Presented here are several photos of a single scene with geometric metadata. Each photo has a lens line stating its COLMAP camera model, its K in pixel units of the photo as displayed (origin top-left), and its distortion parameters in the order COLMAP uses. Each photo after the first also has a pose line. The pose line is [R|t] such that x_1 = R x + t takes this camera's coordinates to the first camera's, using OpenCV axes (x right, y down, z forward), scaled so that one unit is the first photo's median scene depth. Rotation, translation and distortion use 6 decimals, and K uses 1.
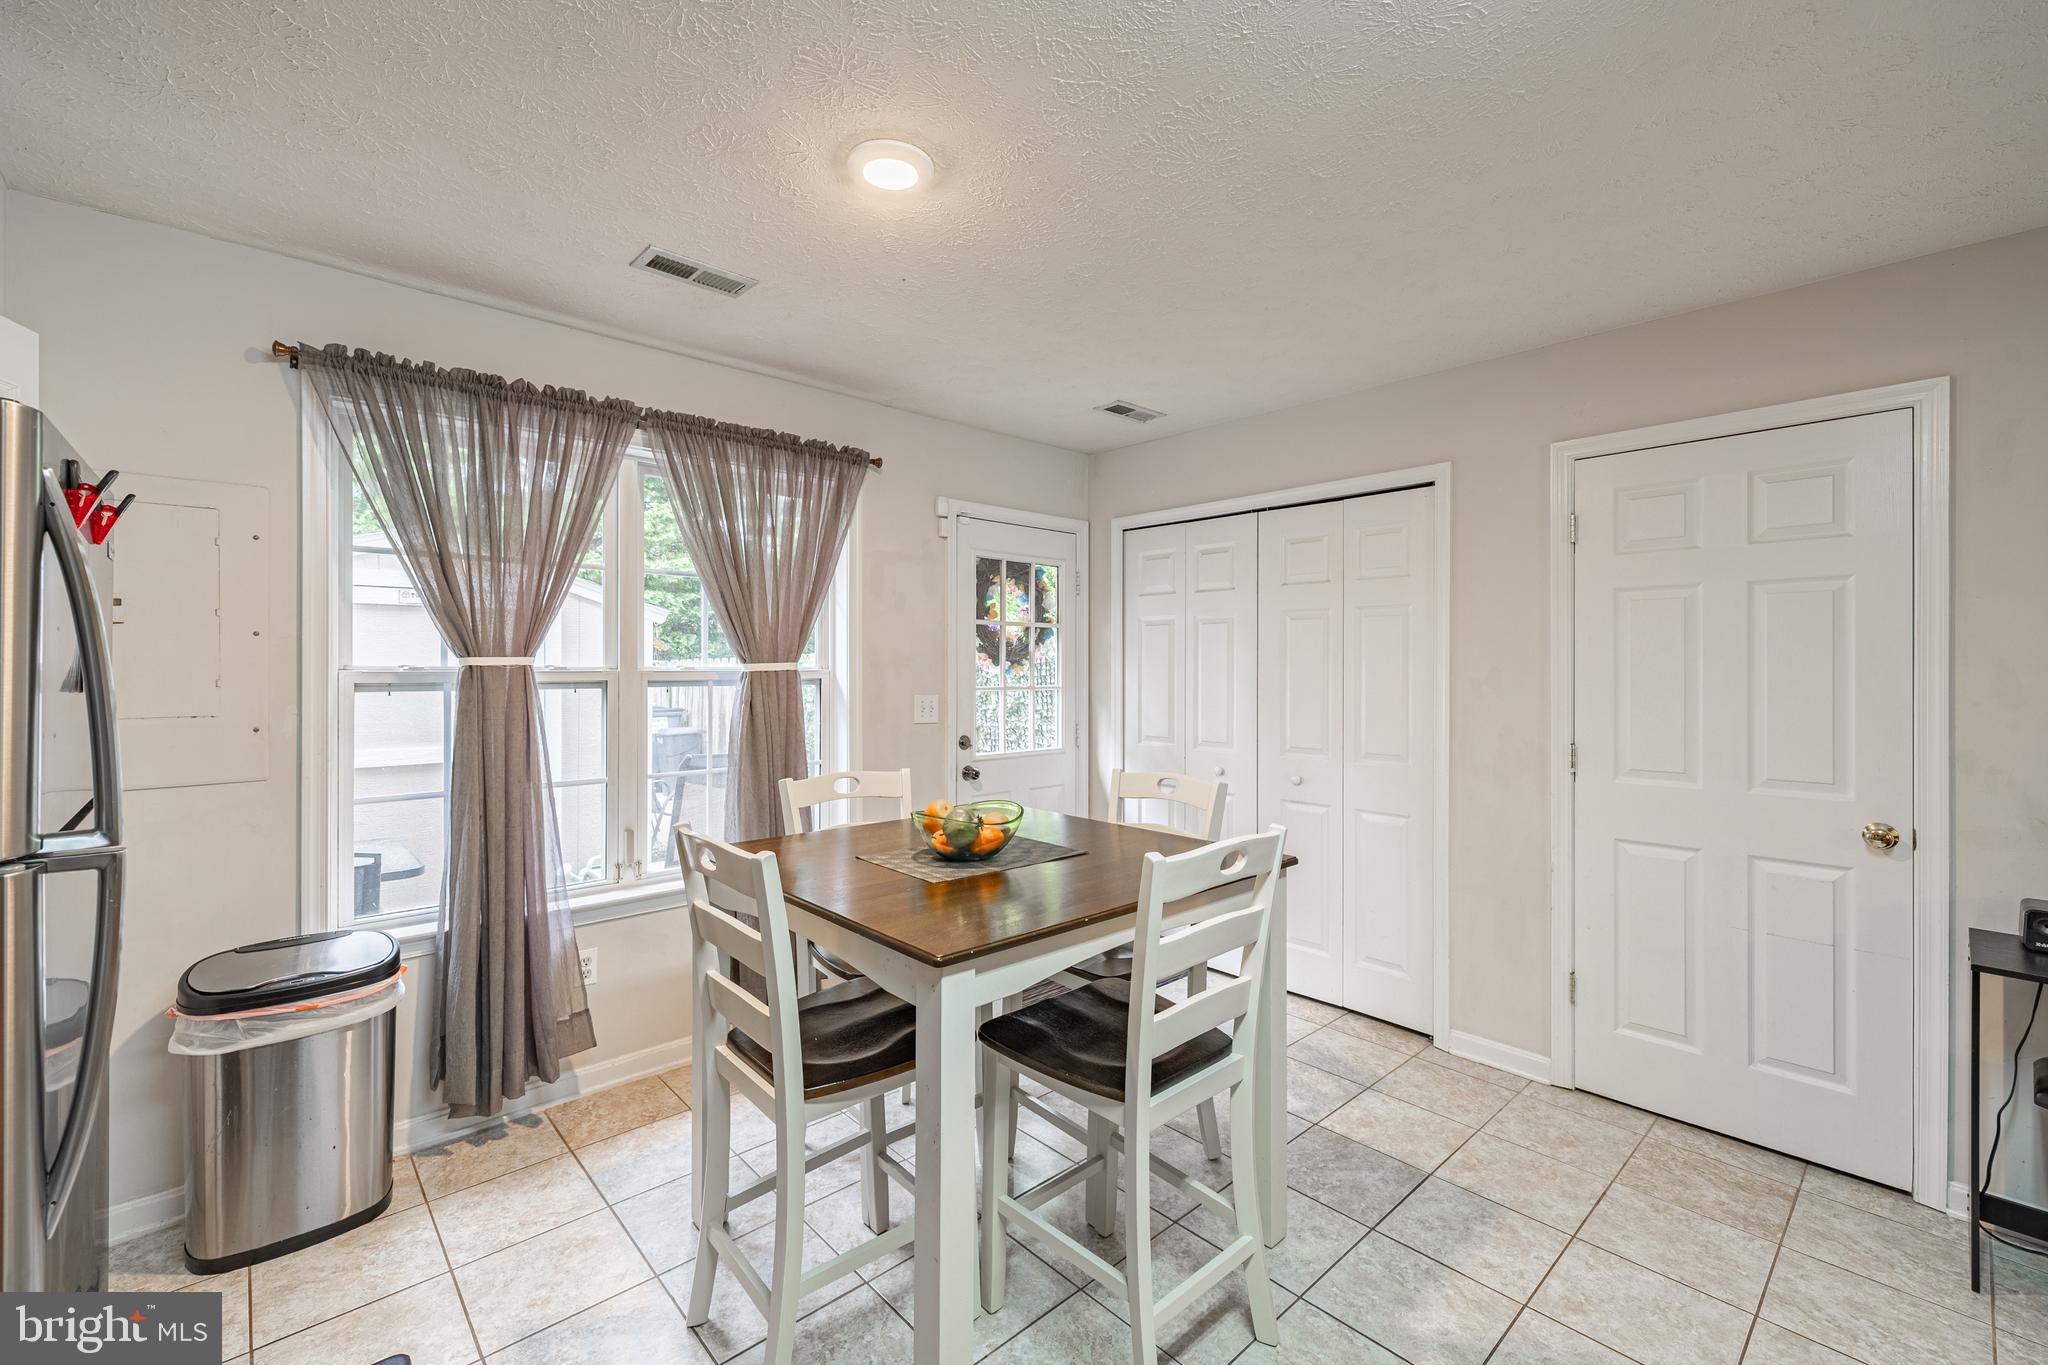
lens RADIAL K [[864.7, 0, 1036.3], [0, 864.7, 665.7], [0, 0, 1]] dist [0.007306, -0.001214]
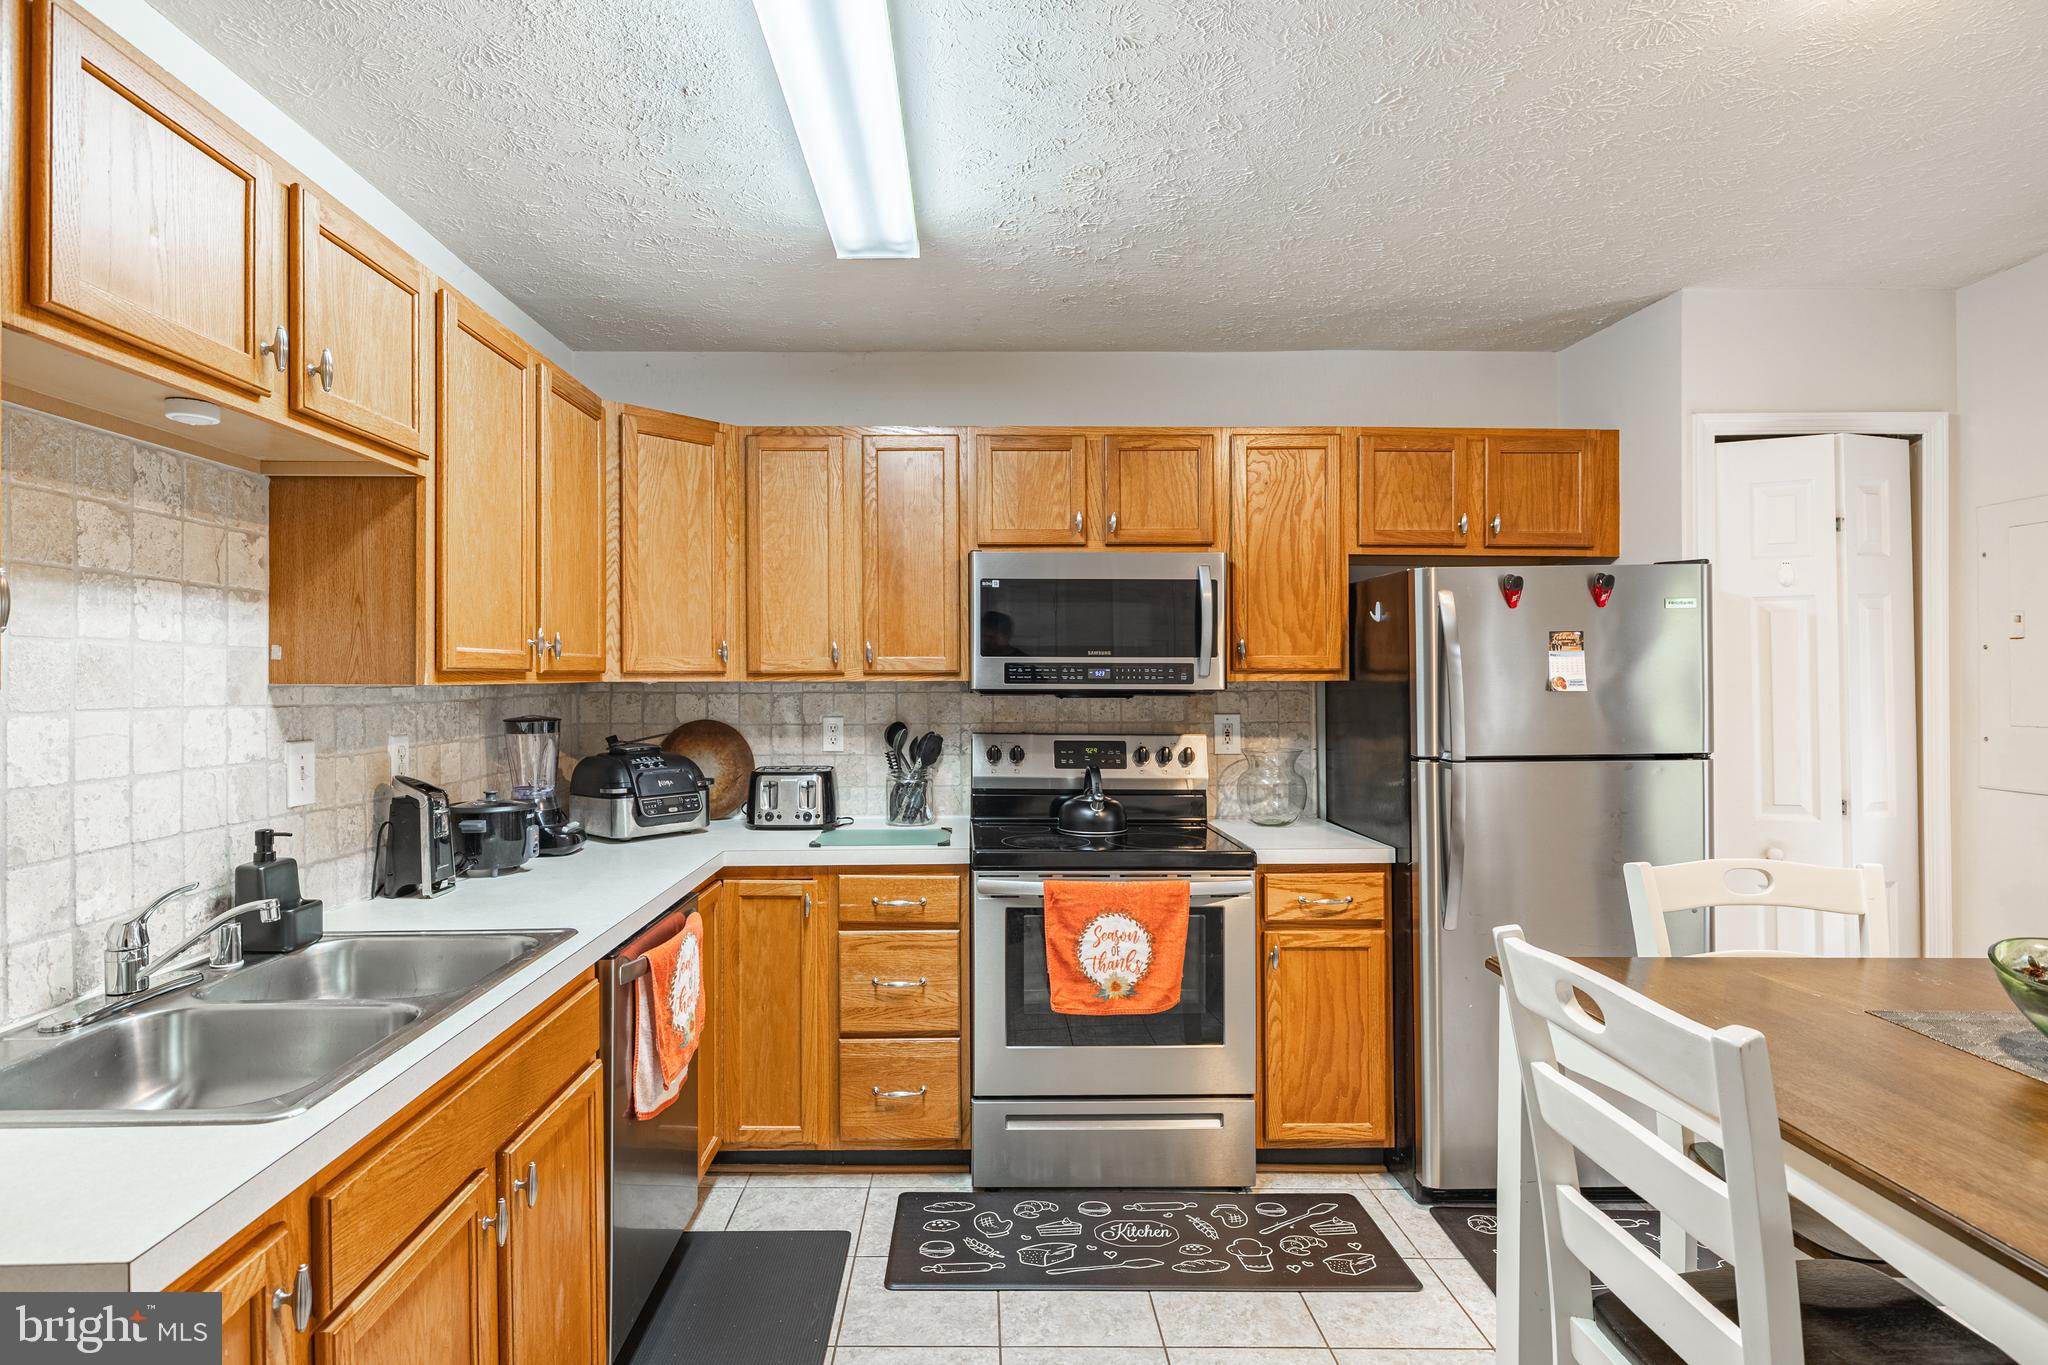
lens RADIAL K [[1043.2, 0, 973.8], [0, 1043.2, 677.5], [0, 0, 1]] dist [-0.000026, -0.000588]
pose [[-0.681566, -0.002148, -0.731754, 0.676778], [-0.001008, 0.999998, -0.001996, 0.004117], [0.731756, -0.000623, -0.681566, 0.789245]]
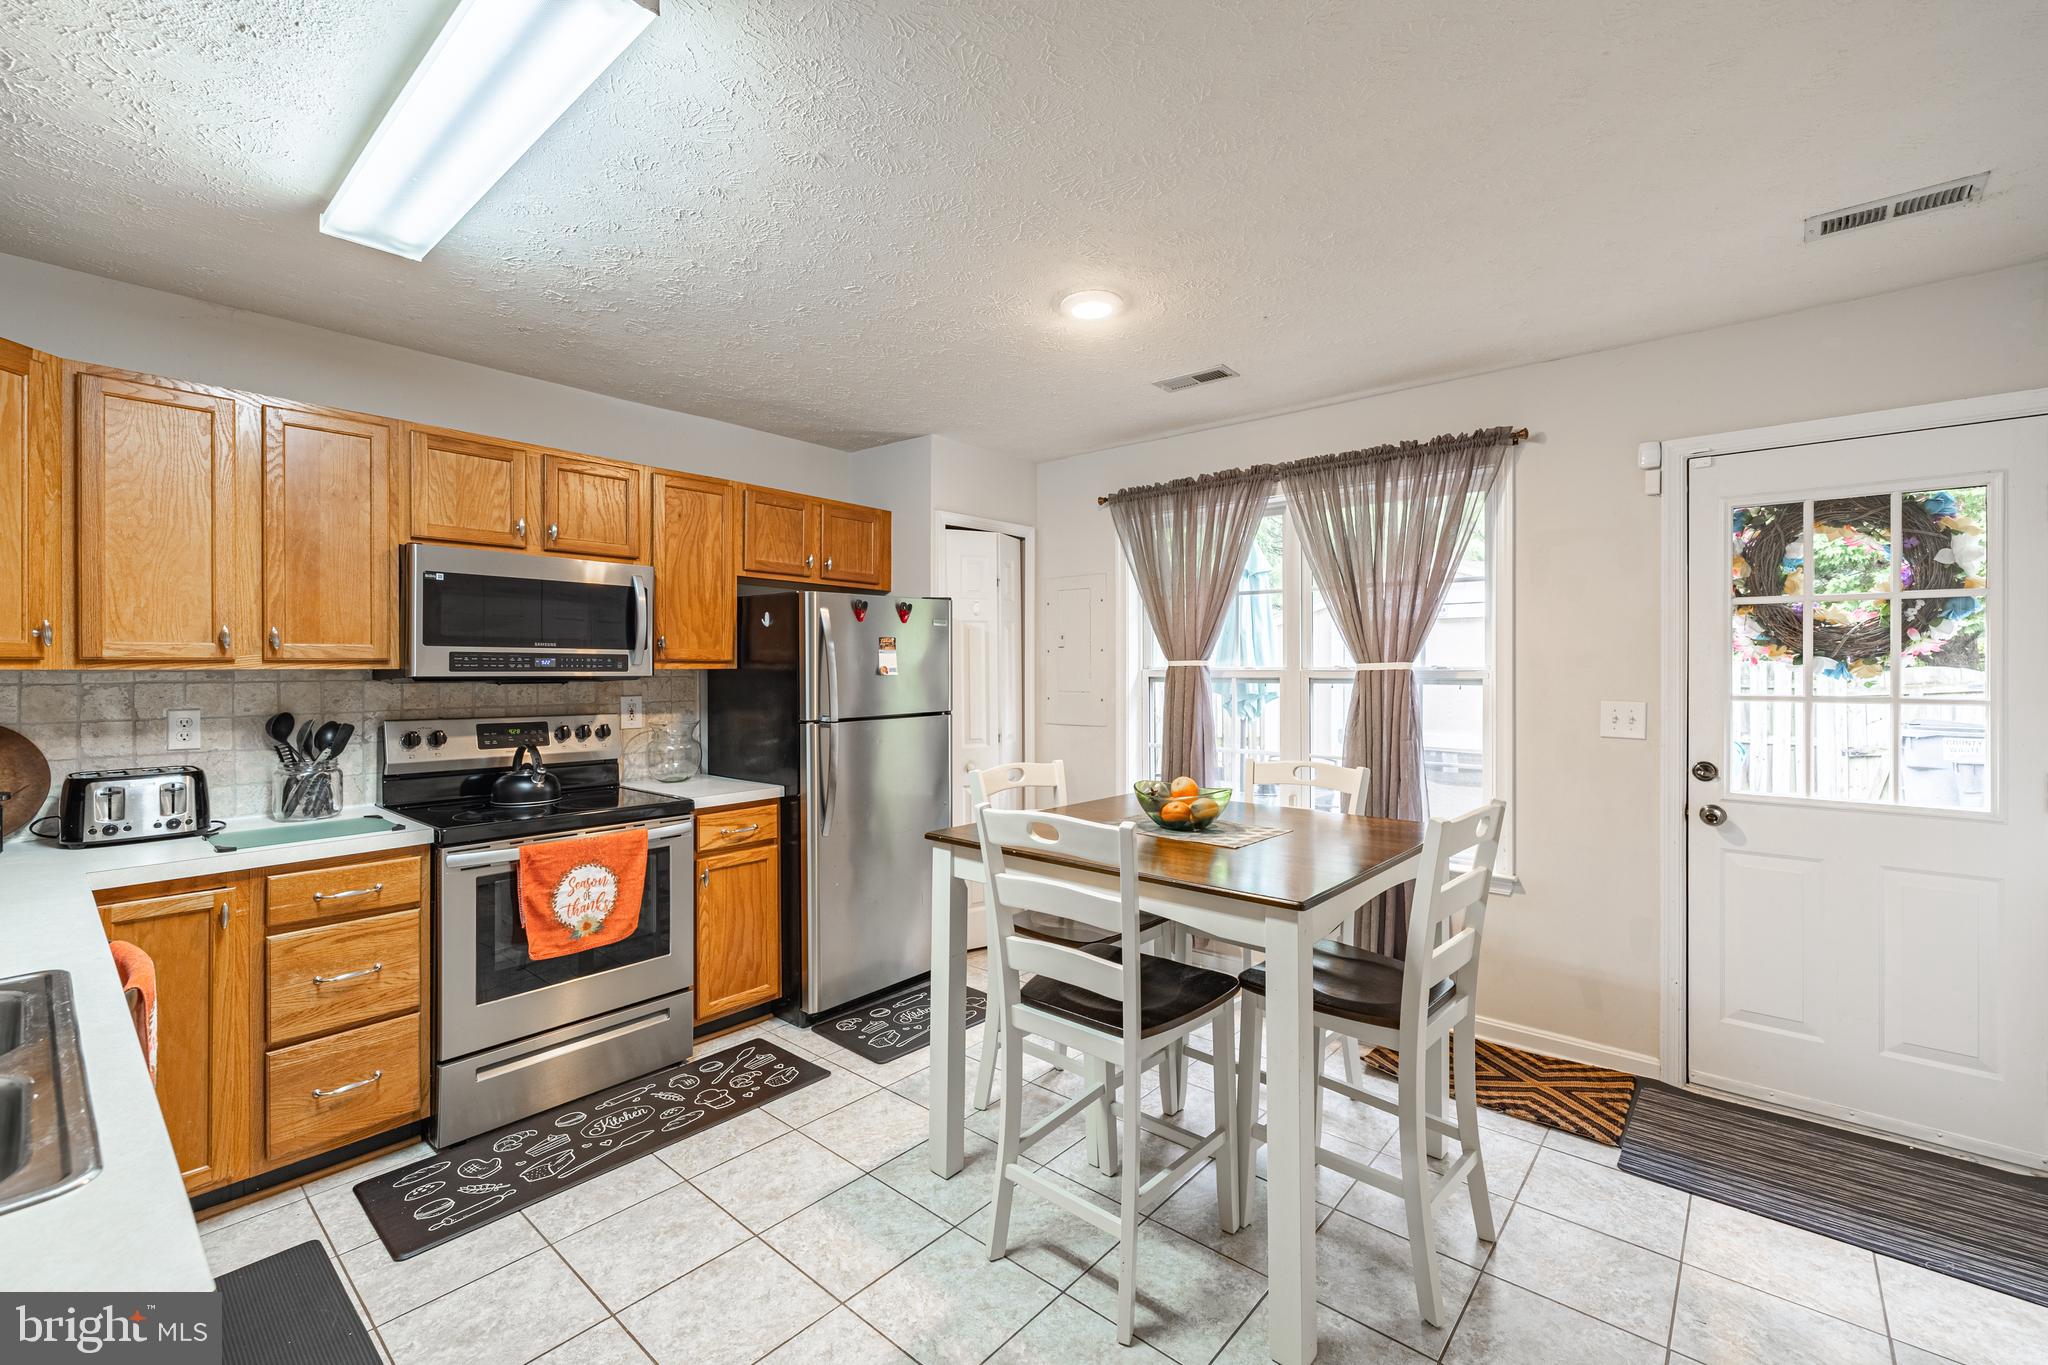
lens RADIAL K [[864.7, 0, 1019.7], [0, 864.7, 666.0], [0, 0, 1]] dist [0.007306, -0.001214]
pose [[0.104641, -0.004261, -0.994501, 0.911754], [0.000168, 0.999991, -0.004267, 0.006925], [0.994510, 0.000280, 0.104641, 0.568698]]
